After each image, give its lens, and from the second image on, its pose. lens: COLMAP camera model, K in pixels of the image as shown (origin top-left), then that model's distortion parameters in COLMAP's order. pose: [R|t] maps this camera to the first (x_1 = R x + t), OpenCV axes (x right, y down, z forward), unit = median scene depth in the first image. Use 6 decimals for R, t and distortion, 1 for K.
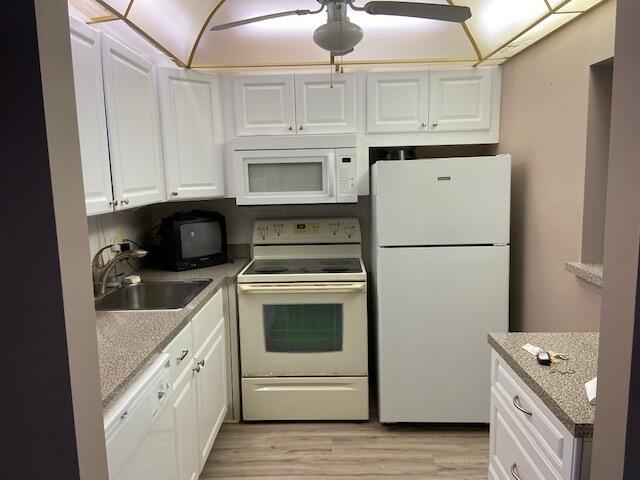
lens RADIAL K [[488.9, 0, 319.2], [0, 488.9, 233.3], [0, 0, 1]] dist [0.134579, -0.177210]
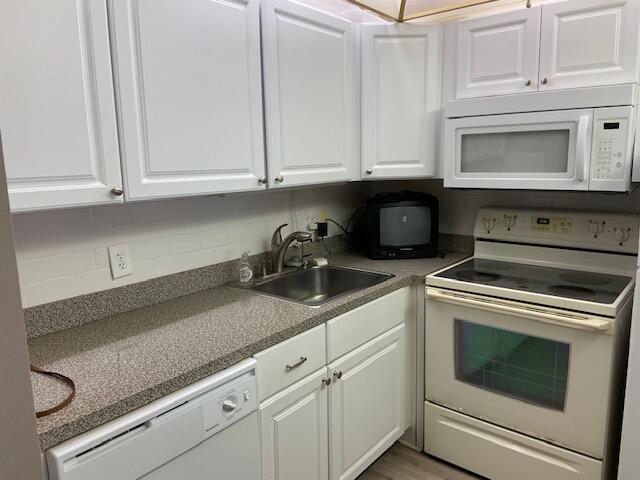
lens RADIAL K [[482.3, 0, 317.1], [0, 482.3, 230.6], [0, 0, 1]] dist [0.131966, -0.157226]
pose [[0.784052, 0.104700, -0.611801, 0.164936], [-0.077137, 0.994465, 0.071333, -0.029164], [0.615883, -0.008736, 0.787789, 0.251165]]
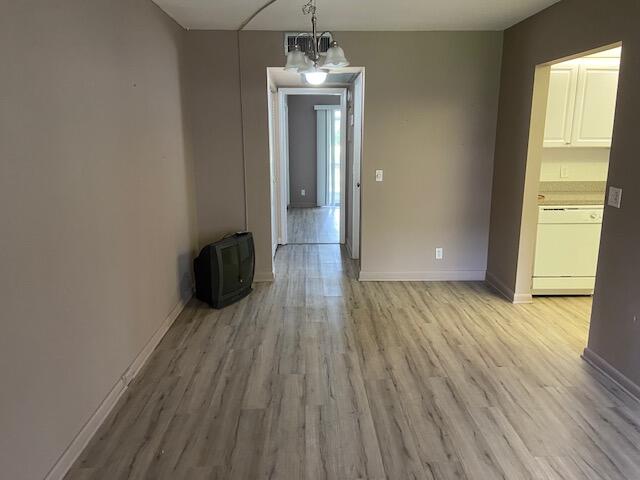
lens RADIAL K [[488.9, 0, 319.2], [0, 488.9, 233.3], [0, 0, 1]] dist [0.134579, -0.177210]
pose [[0.047818, 0.225614, -0.973043, 1.247920], [-0.130203, 0.967253, 0.217873, 0.015354], [0.990334, 0.116275, 0.075628, -0.338799]]
